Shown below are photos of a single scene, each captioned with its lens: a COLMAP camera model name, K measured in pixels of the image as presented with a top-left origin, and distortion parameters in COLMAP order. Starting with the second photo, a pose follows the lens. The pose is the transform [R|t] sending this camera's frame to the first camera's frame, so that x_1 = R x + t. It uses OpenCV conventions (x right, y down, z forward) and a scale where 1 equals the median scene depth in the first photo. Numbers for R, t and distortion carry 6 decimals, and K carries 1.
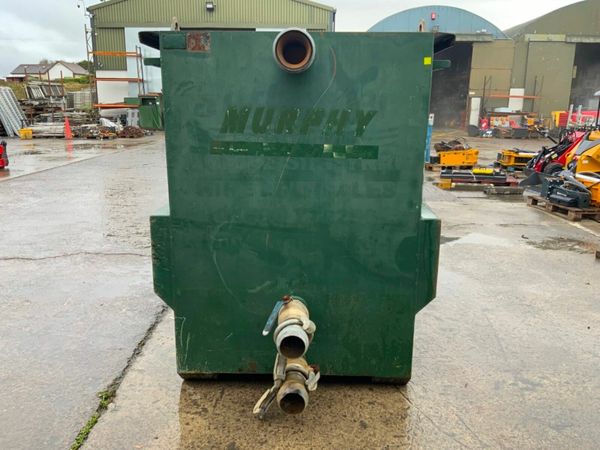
lens RADIAL K [[494.7, 0, 300.0], [0, 494.7, 225.0], [0, 0, 1]] dist [0.113270, -0.212501]
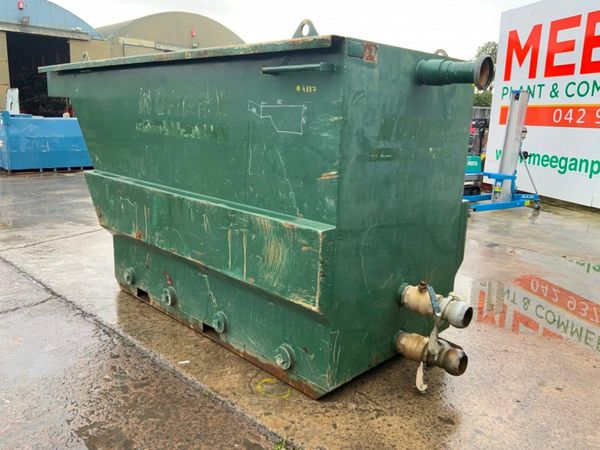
lens RADIAL K [[494.7, 0, 300.0], [0, 494.7, 225.0], [0, 0, 1]] dist [0.113270, -0.212501]
pose [[0.684004, -0.145777, 0.714764, -0.993023], [0.144420, 0.987496, 0.063196, -0.095360], [-0.715040, 0.060000, 0.696504, 0.382312]]
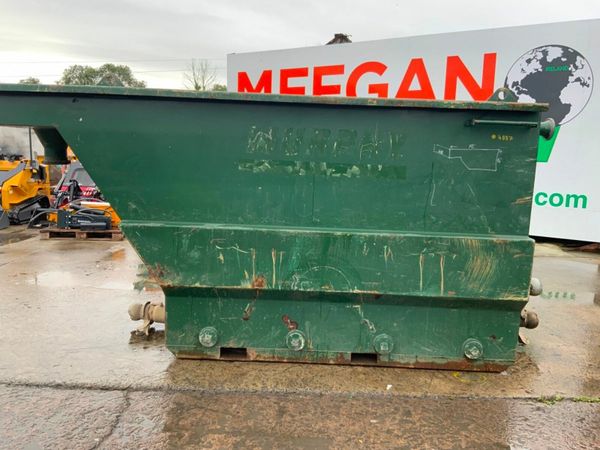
lens RADIAL K [[494.7, 0, 300.0], [0, 494.7, 225.0], [0, 0, 1]] dist [0.113270, -0.212501]
pose [[-0.015032, -0.155272, 0.987757, -1.569901], [0.196457, 0.968155, 0.155180, -0.379224], [-0.980397, 0.196384, 0.015951, 1.571909]]
